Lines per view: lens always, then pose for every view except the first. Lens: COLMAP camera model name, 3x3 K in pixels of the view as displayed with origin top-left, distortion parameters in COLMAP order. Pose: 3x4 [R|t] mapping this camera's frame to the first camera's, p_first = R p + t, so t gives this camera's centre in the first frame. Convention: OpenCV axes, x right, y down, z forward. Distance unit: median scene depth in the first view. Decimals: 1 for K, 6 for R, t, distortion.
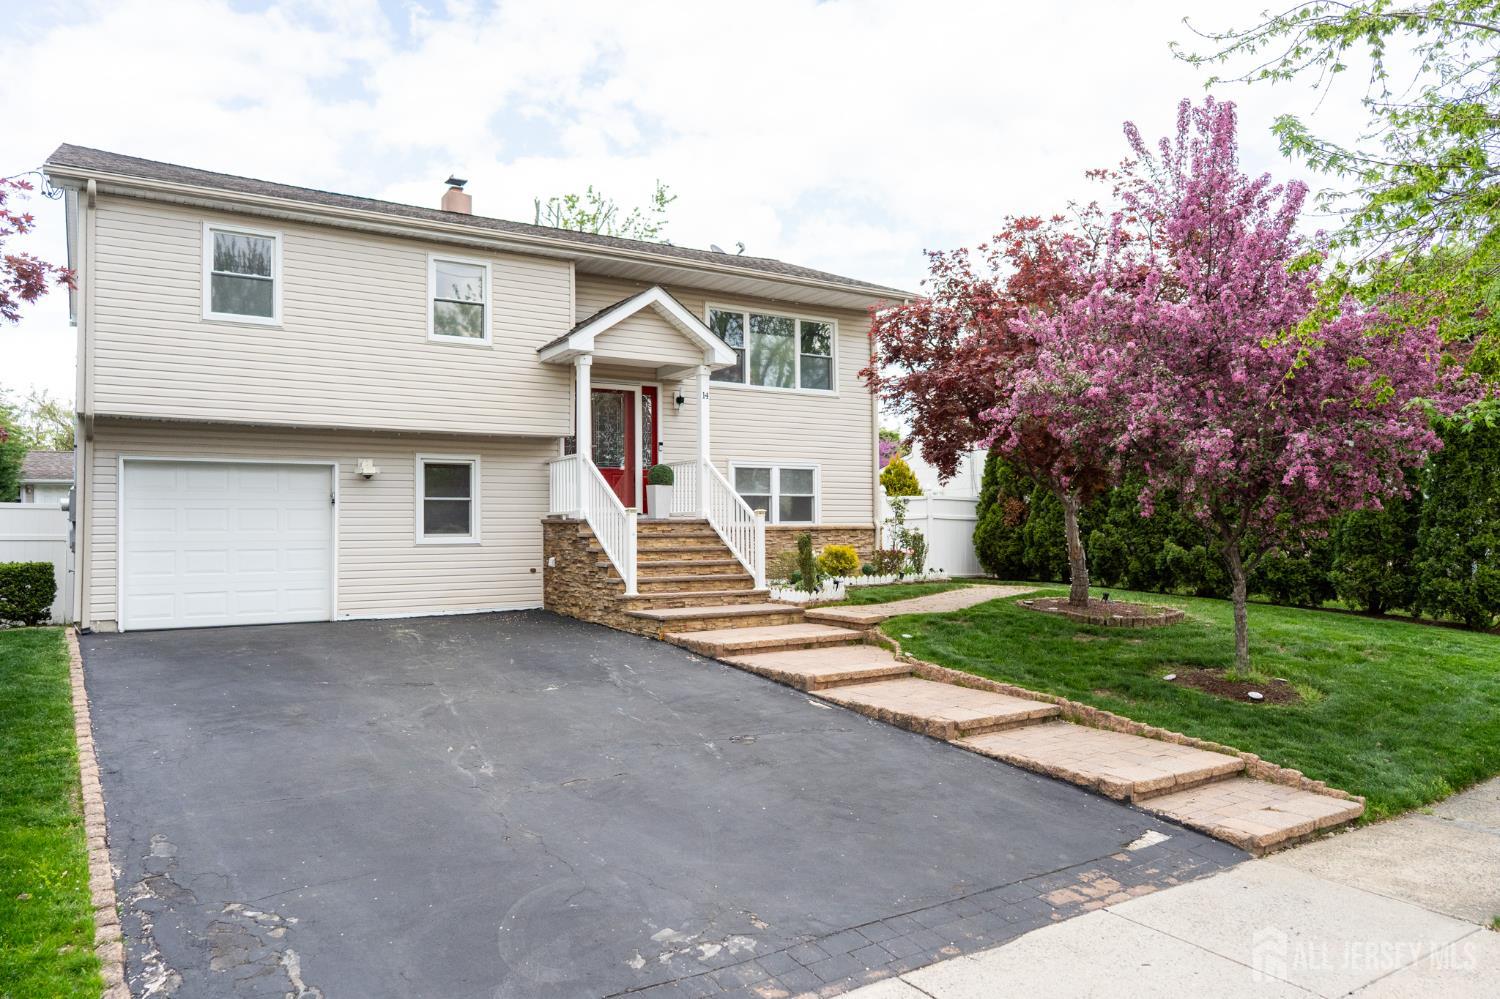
lens RADIAL K [[1020.5, 0, 755.2], [0, 1020.5, 493.3], [0, 0, 1]] dist [-0.004141, 0.003522]
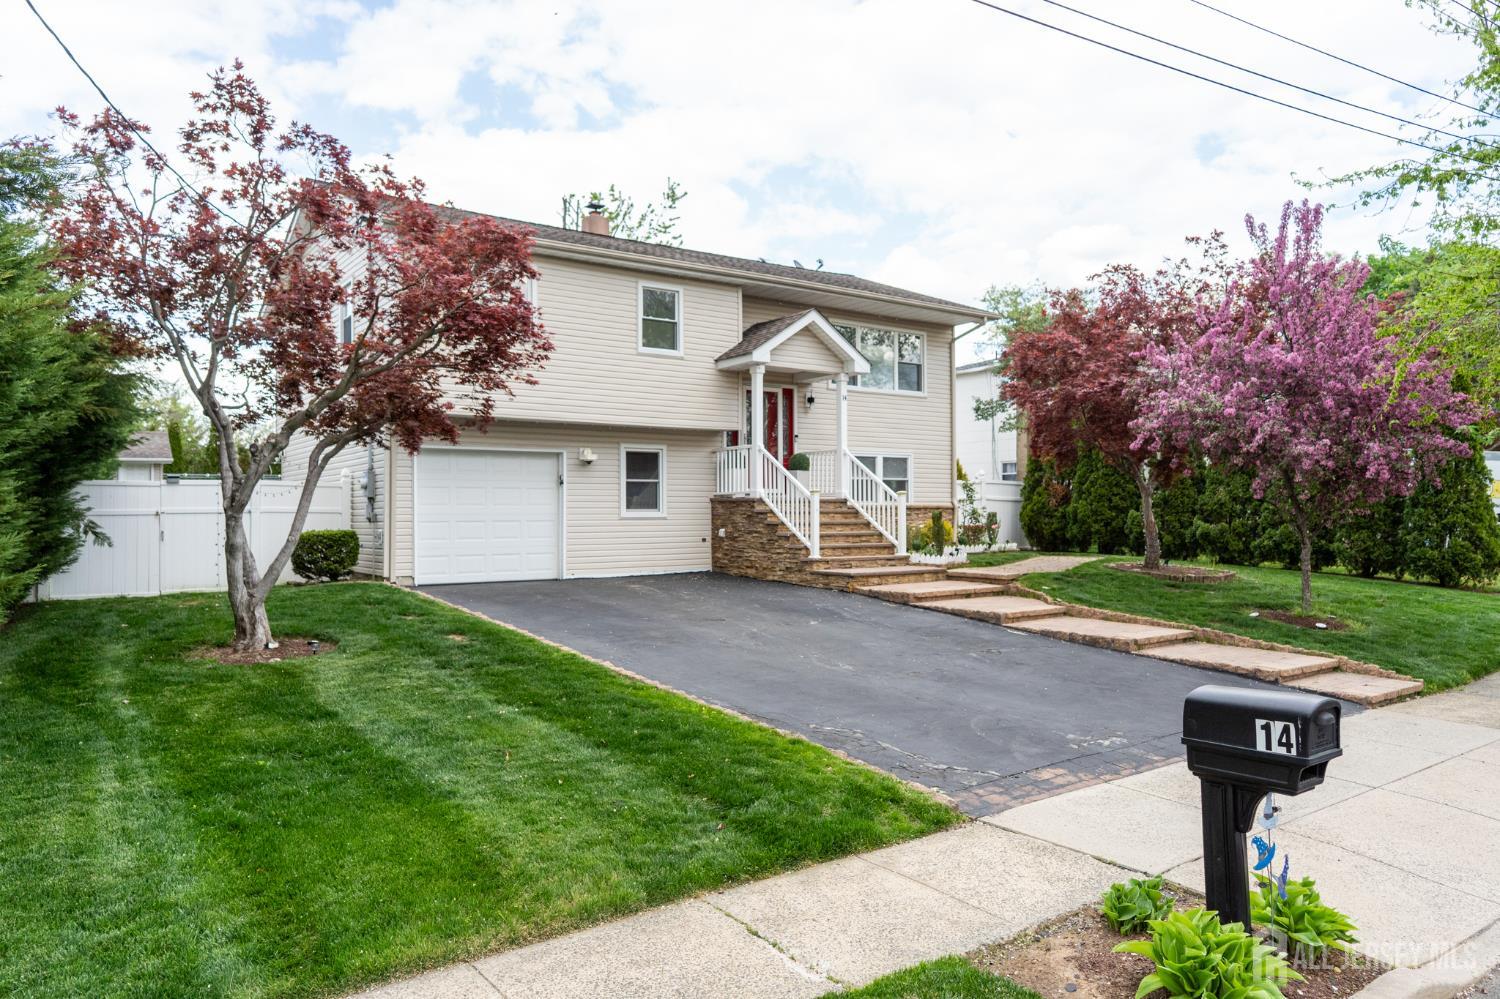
lens RADIAL K [[1020.5, 0, 742.6], [0, 1020.5, 501.2], [0, 0, 1]] dist [-0.004141, 0.003522]
pose [[0.998433, 0.006435, 0.055582, -0.265693], [-0.007923, 0.999615, 0.026581, -0.003776], [-0.055389, -0.026980, 0.998100, -0.246708]]
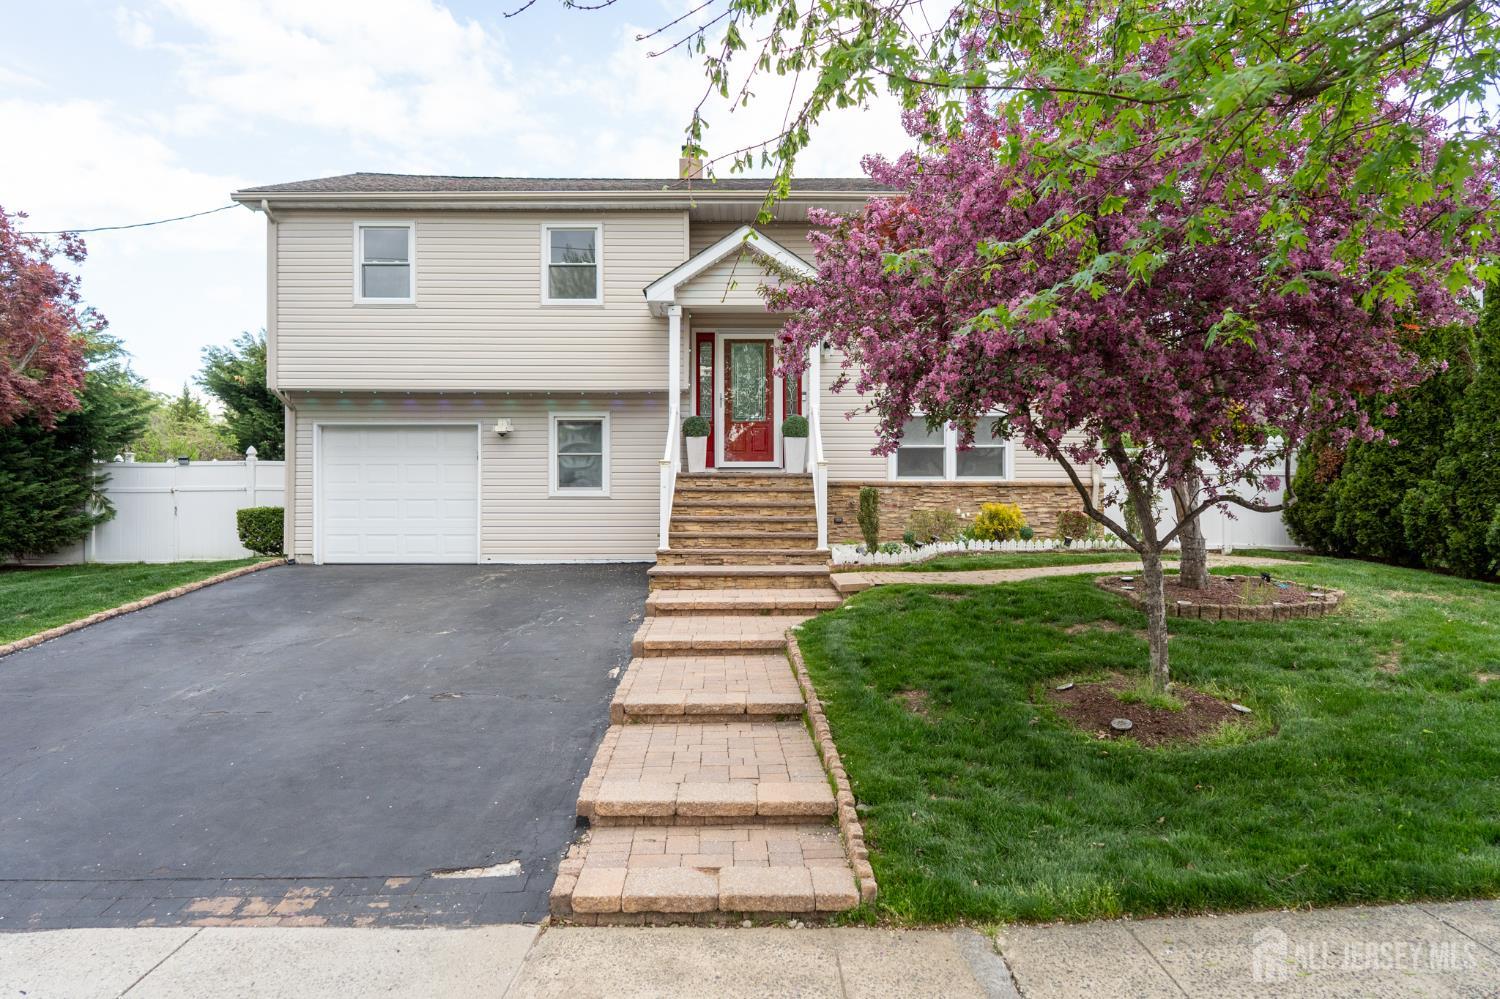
lens RADIAL K [[1020.5, 0, 749.3], [0, 1020.5, 484.1], [0, 0, 1]] dist [-0.004141, 0.003522]
pose [[0.846070, 0.001214, -0.533070, 0.436351], [0.012319, 0.999686, 0.021830, 0.016538], [0.532929, -0.025037, 0.845789, 0.212767]]
